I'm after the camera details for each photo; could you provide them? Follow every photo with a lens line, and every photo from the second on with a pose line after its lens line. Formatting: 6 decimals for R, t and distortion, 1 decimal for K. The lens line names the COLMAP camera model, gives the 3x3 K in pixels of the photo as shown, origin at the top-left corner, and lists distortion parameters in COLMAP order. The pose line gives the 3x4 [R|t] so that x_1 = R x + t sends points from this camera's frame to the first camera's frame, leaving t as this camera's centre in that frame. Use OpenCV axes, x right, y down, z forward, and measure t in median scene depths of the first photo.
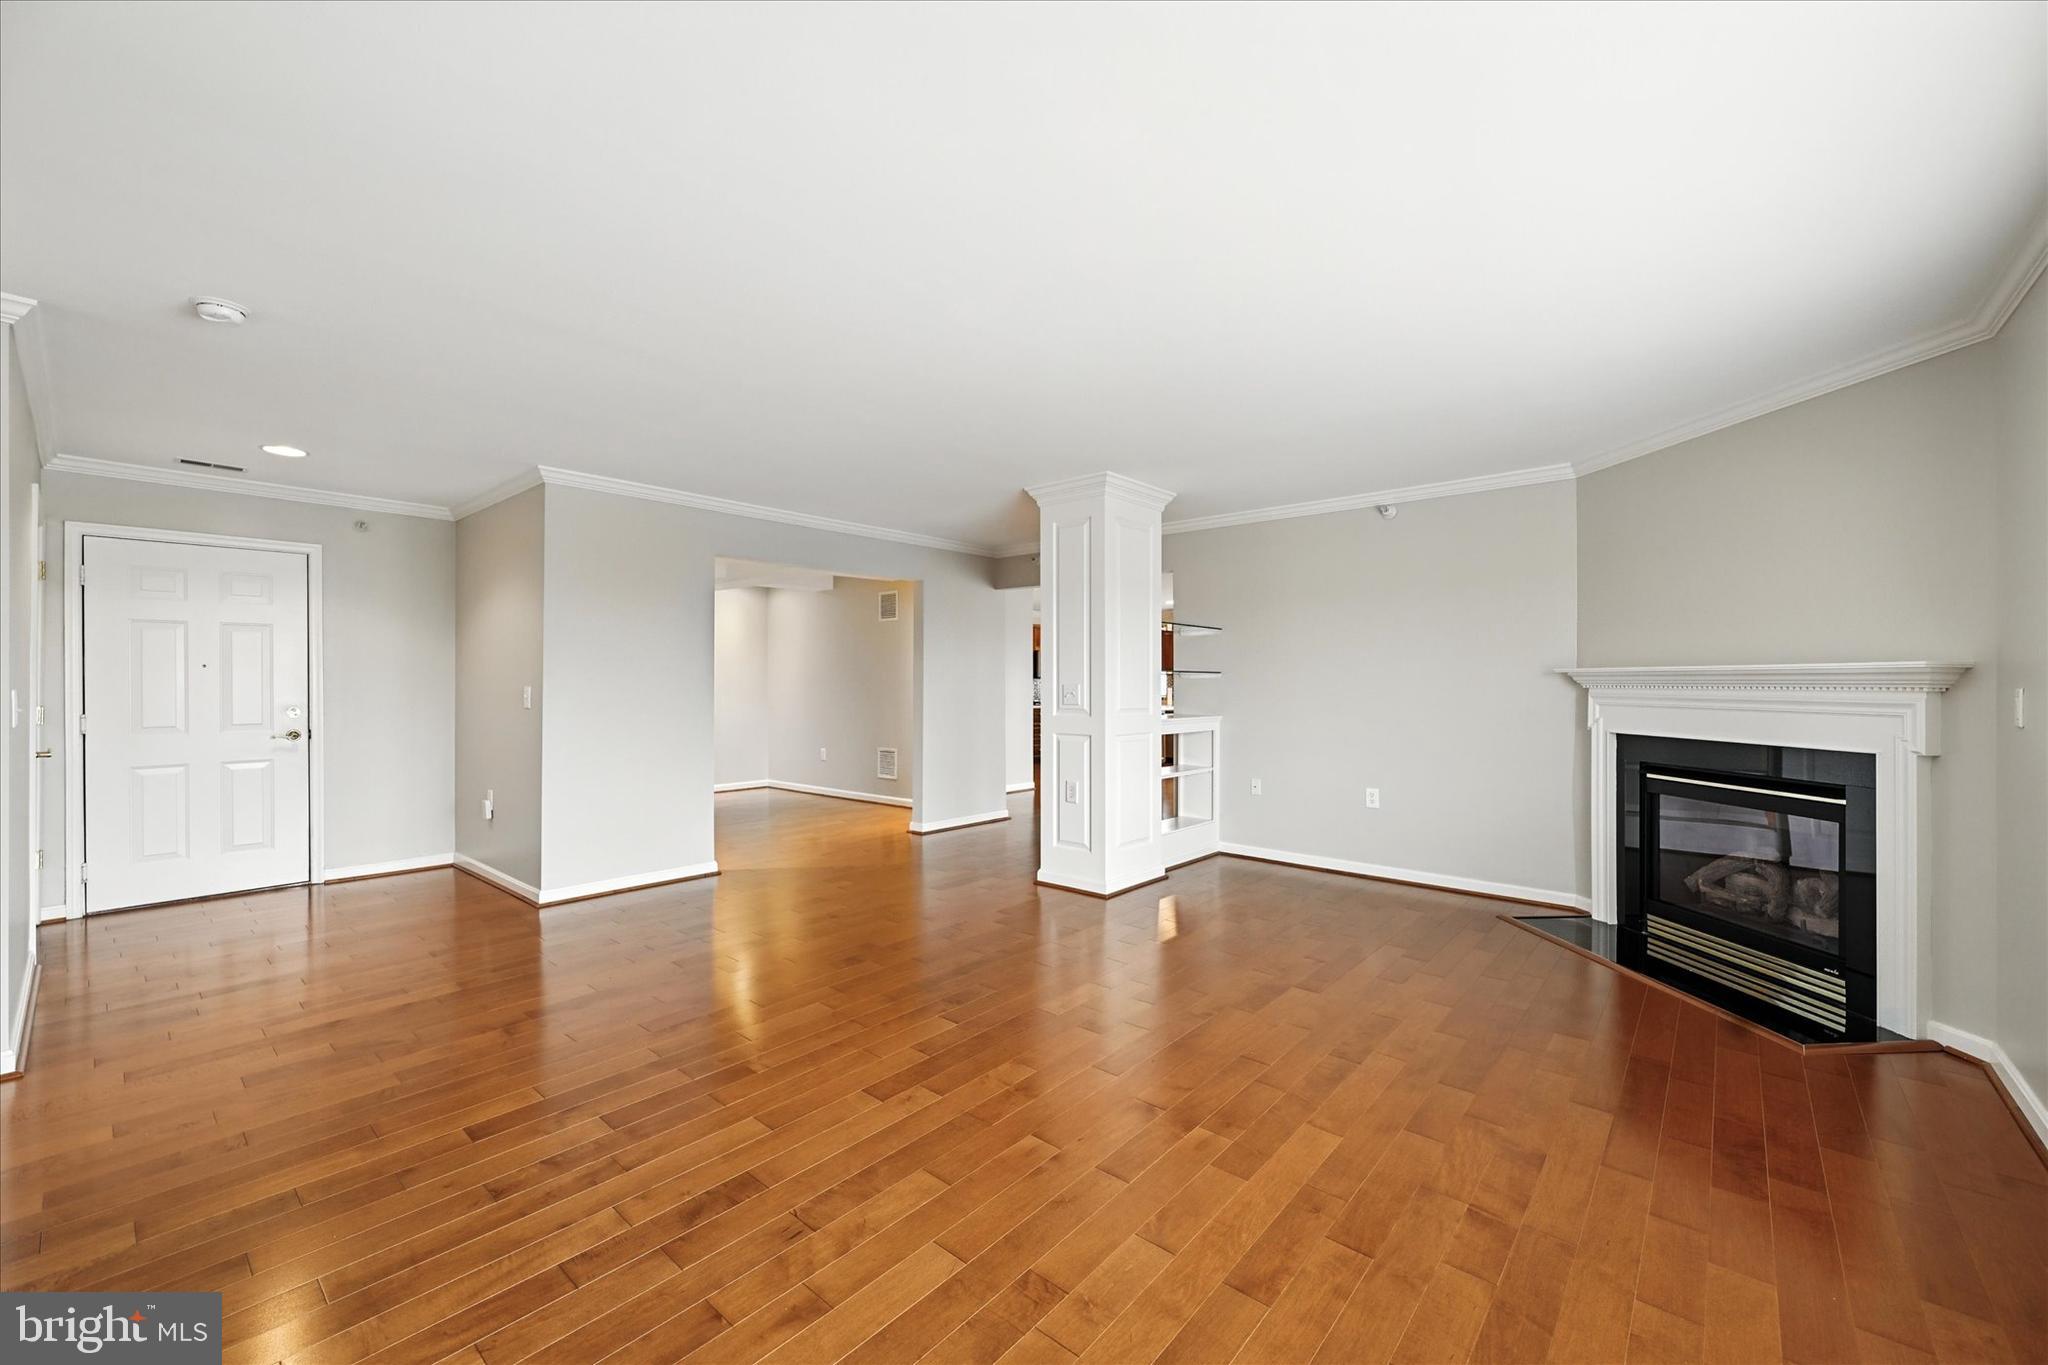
lens RADIAL K [[816.5, 0, 1014.1], [0, 816.5, 679.0], [0, 0, 1]] dist [-0.002644, 0.000812]
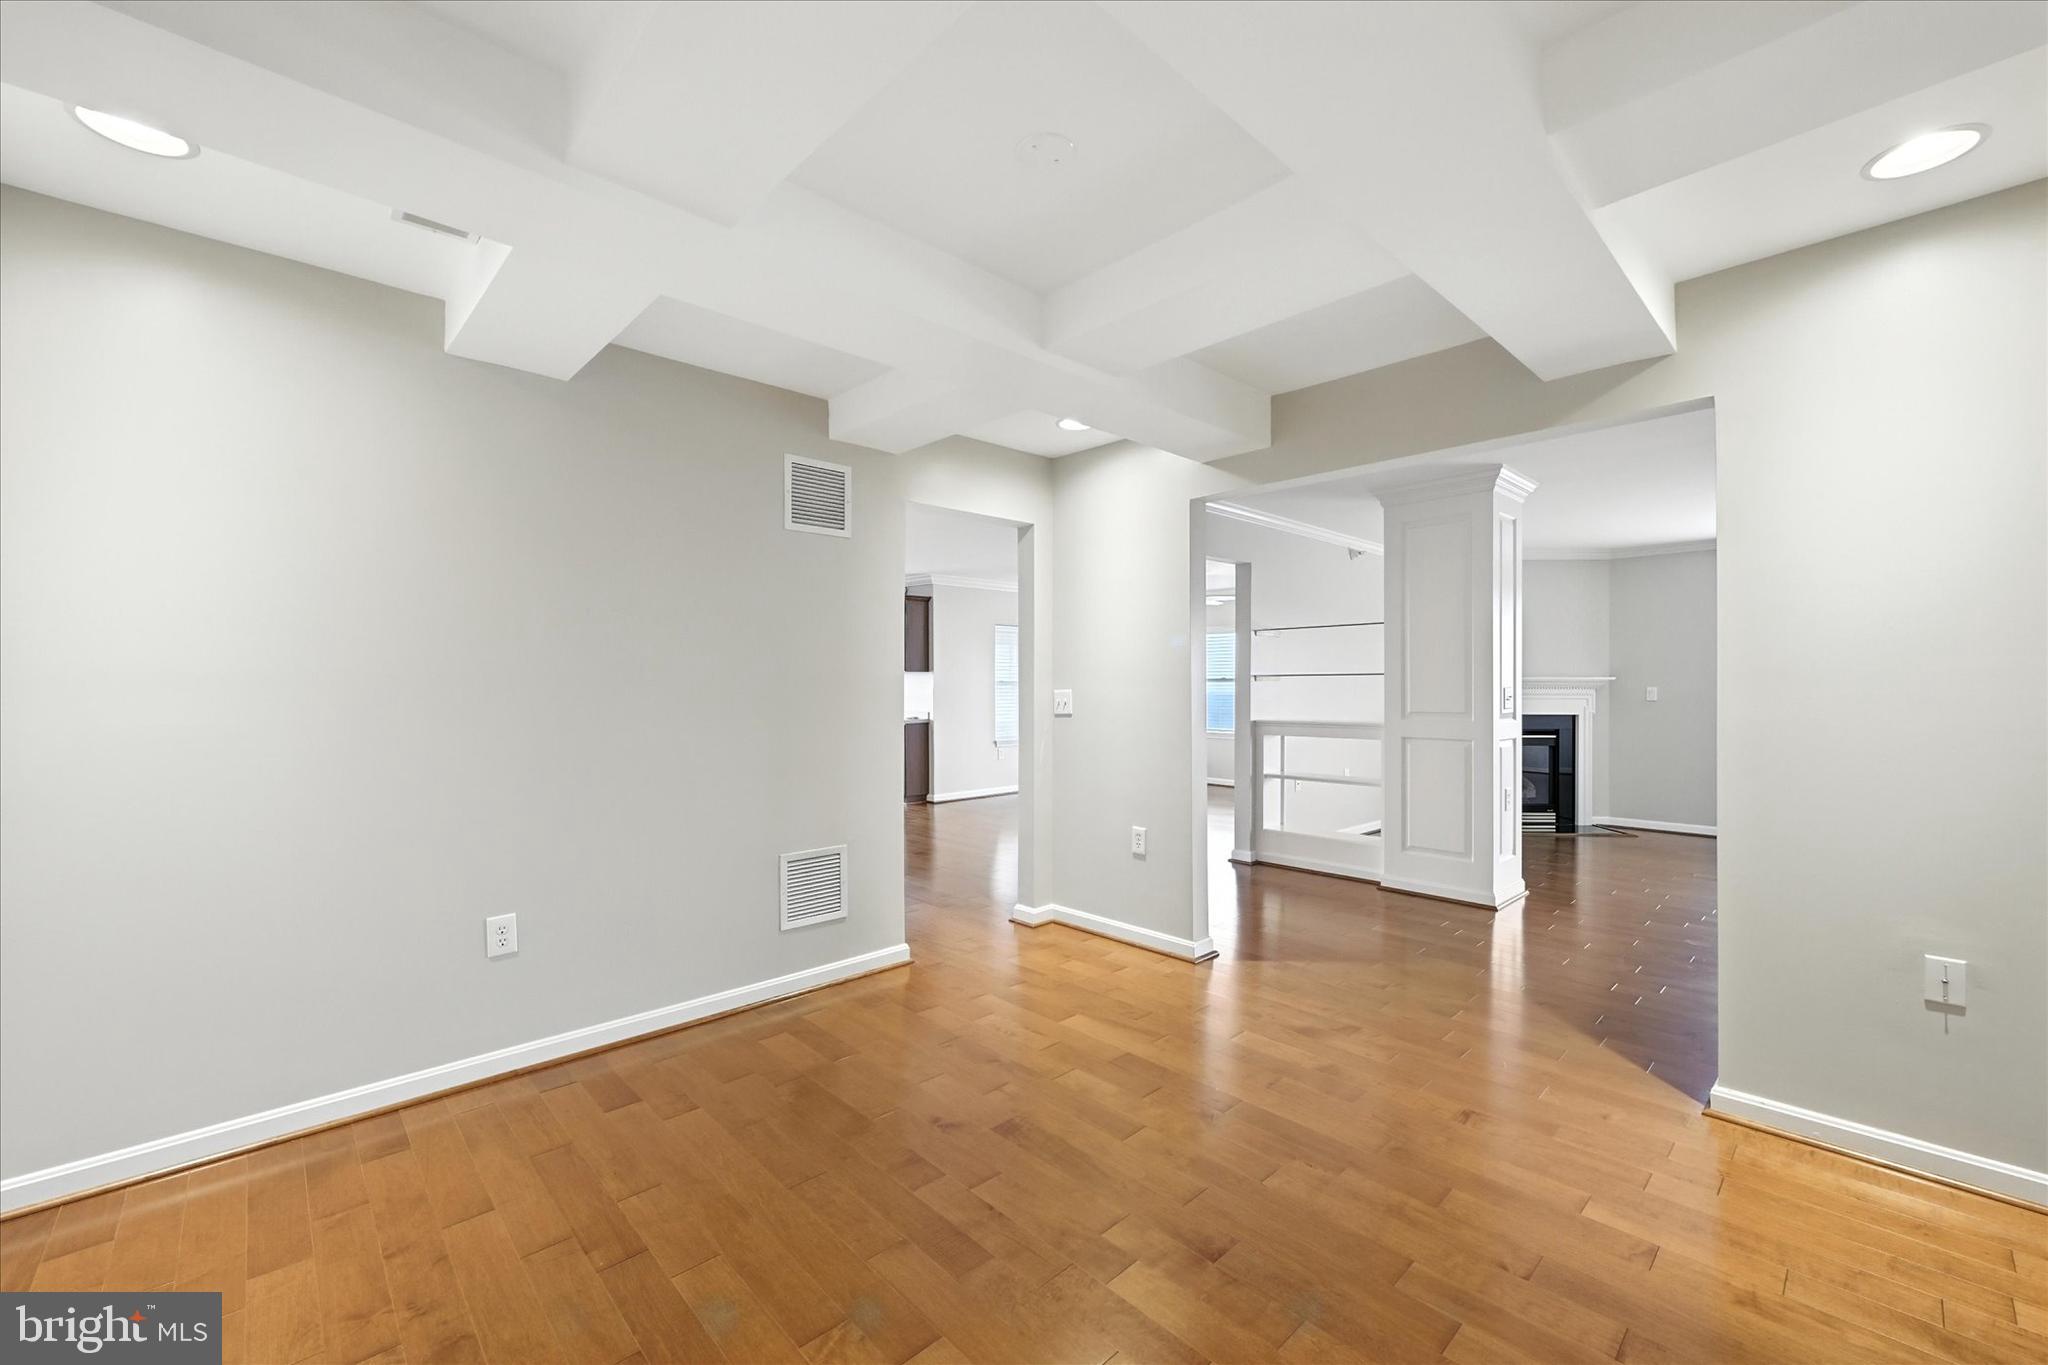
lens RADIAL K [[816.5, 0, 1014.7], [0, 816.5, 691.6], [0, 0, 1]] dist [-0.002644, 0.000812]
pose [[0.101240, -0.006566, 0.994840, -1.113337], [-0.004456, 0.999965, 0.007054, 0.008296], [-0.994852, -0.005147, 0.101207, 1.745586]]
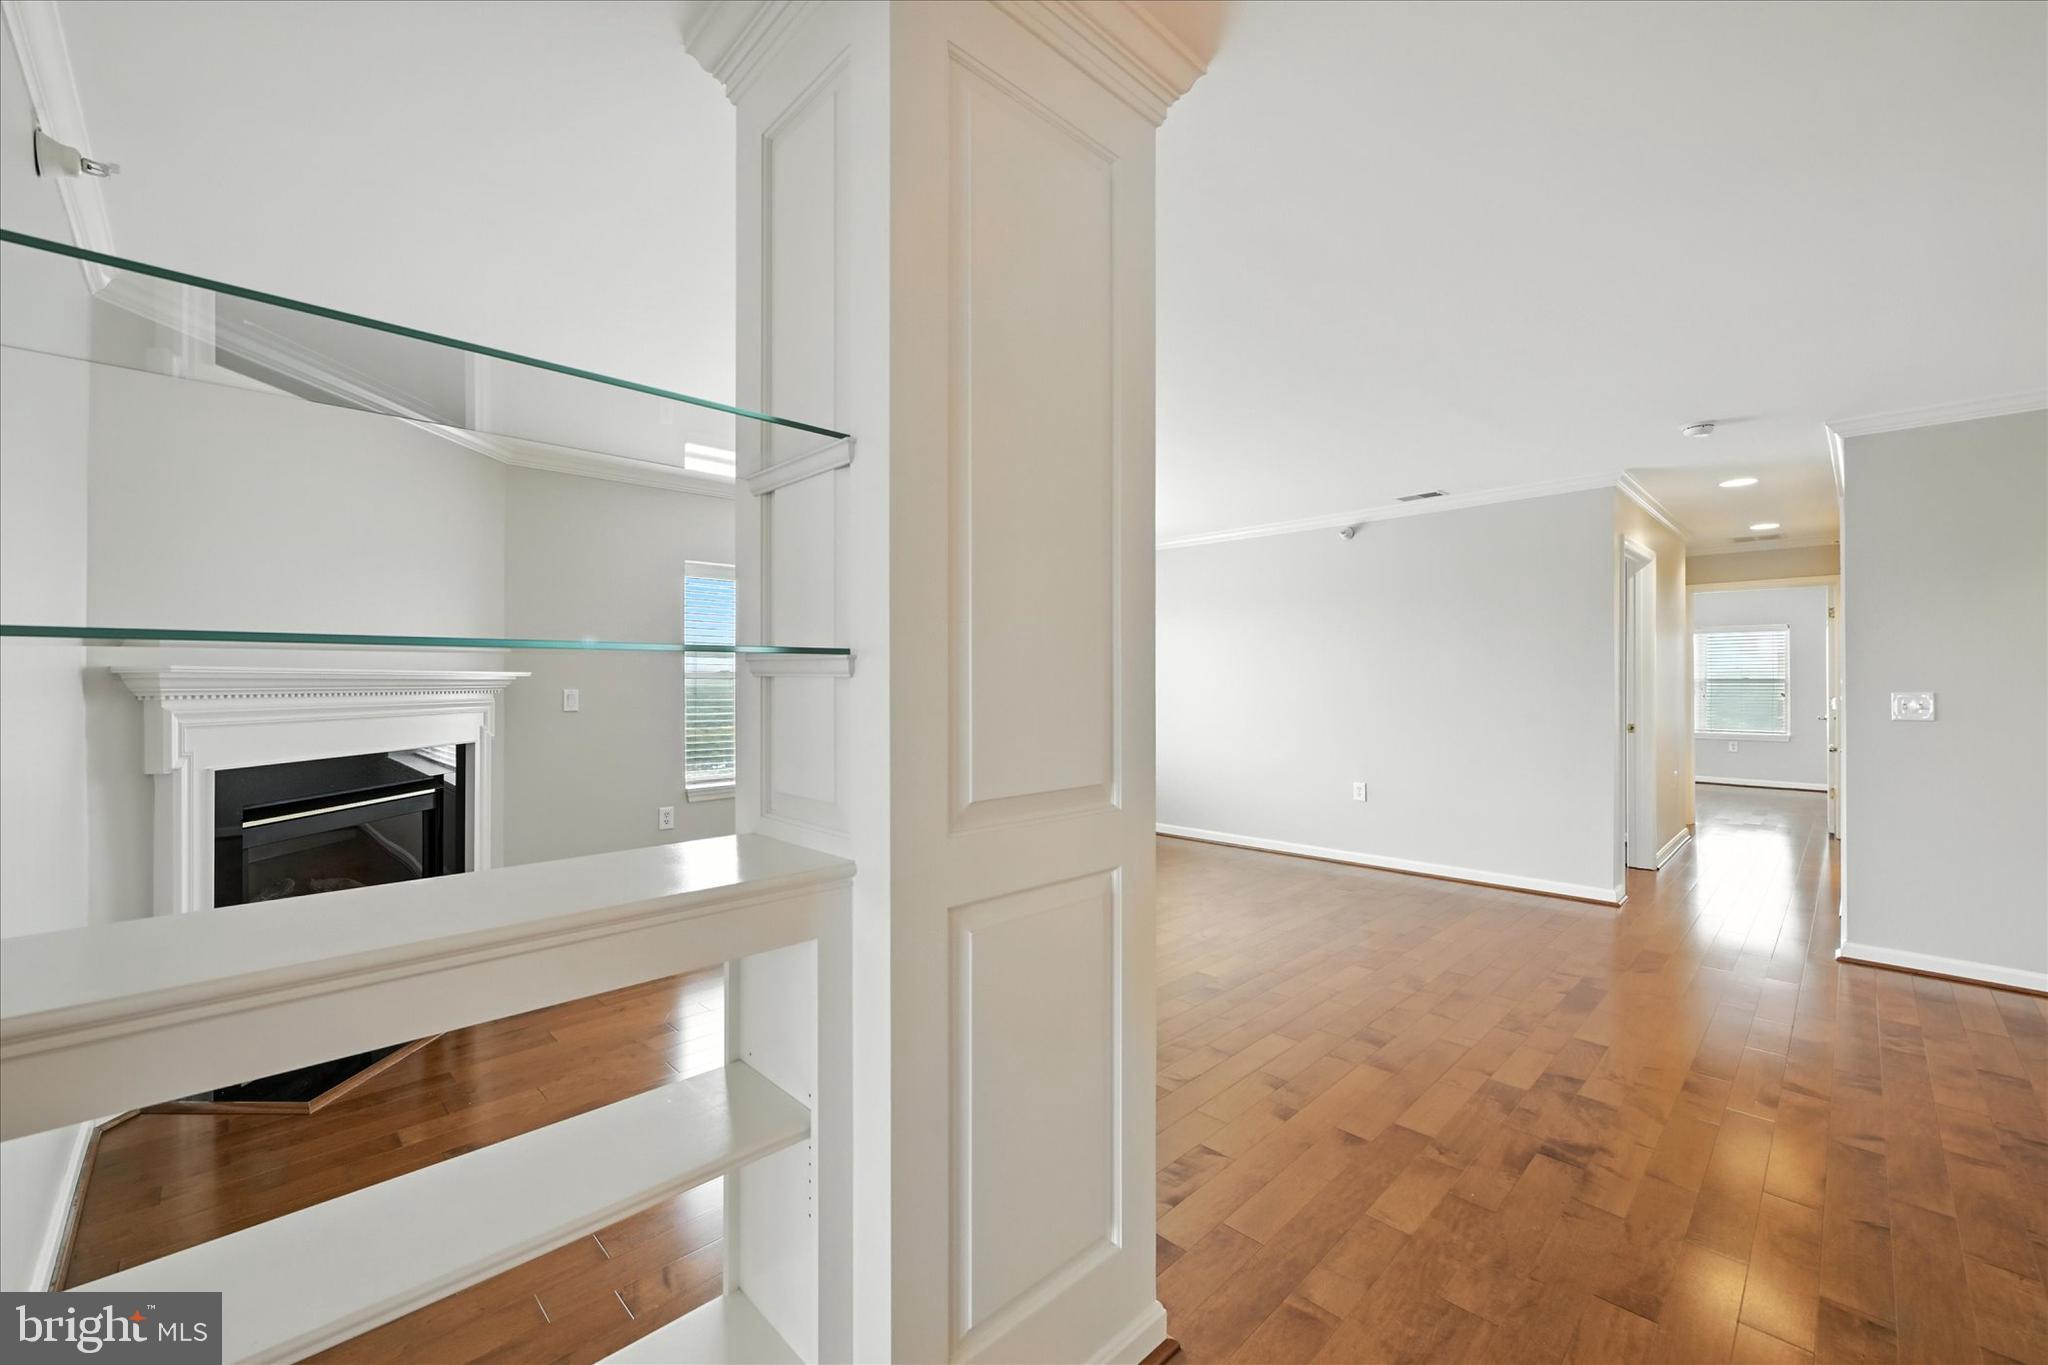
lens RADIAL K [[816.5, 0, 1024.3], [0, 816.5, 675.3], [0, 0, 1]] dist [-0.002644, 0.000812]
pose [[-0.998091, -0.001017, 0.061747, 0.078021], [-0.001774, 0.999924, -0.012209, -0.000499], [-0.061730, -0.012295, -0.998017, 1.599088]]
